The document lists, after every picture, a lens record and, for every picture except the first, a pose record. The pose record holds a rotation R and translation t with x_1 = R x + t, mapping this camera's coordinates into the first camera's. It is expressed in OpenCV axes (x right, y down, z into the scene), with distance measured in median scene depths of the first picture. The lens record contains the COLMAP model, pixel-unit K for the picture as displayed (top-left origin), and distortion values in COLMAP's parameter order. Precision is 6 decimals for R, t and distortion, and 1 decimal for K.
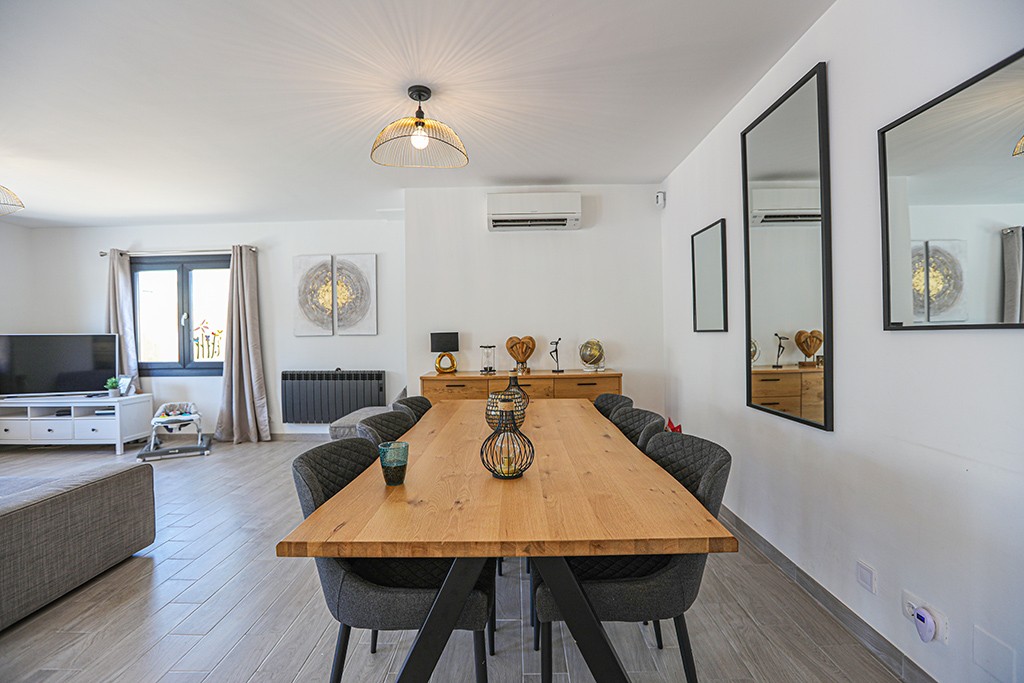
lens RADIAL K [[460.8, 0, 509.2], [0, 460.8, 338.6], [0, 0, 1]] dist [-0.050216, 0.014091]
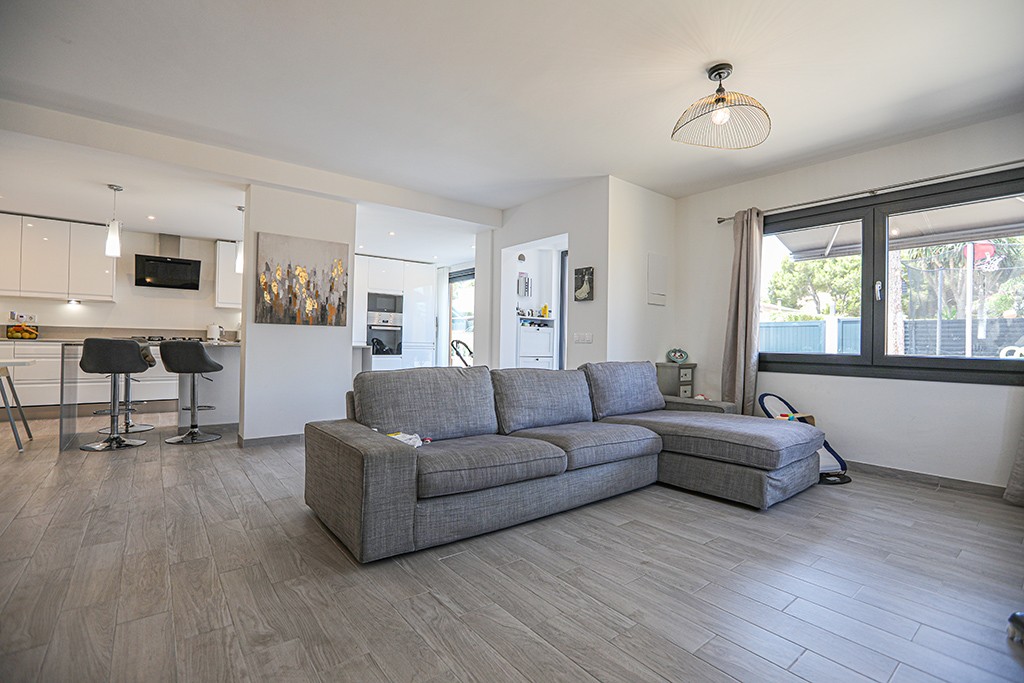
lens RADIAL K [[460.8, 0, 509.2], [0, 460.8, 338.6], [0, 0, 1]] dist [-0.050216, 0.014091]
pose [[-0.774211, -0.005930, -0.632899, -0.253182], [-0.015526, 0.999833, 0.009625, 0.039128], [0.632737, 0.017278, -0.774174, 0.850734]]
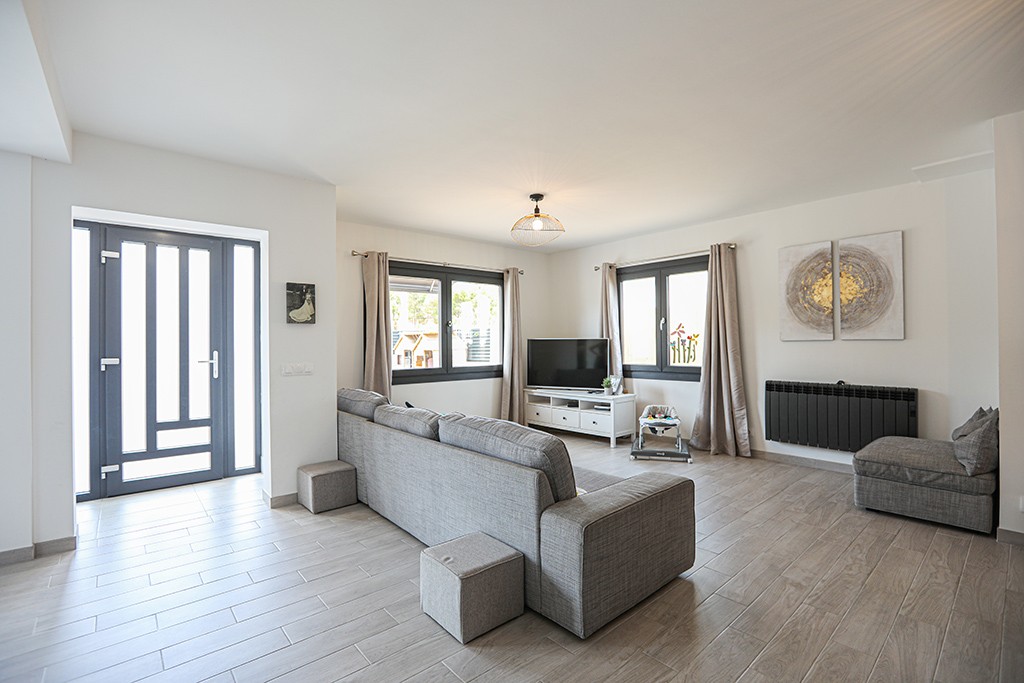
lens RADIAL K [[460.8, 0, 509.2], [0, 460.8, 338.6], [0, 0, 1]] dist [-0.050216, 0.014091]
pose [[0.664774, 0.000304, -0.747045, -0.174788], [-0.007151, 0.999957, -0.005956, -0.000902], [0.747011, 0.009301, 0.664747, 0.046642]]
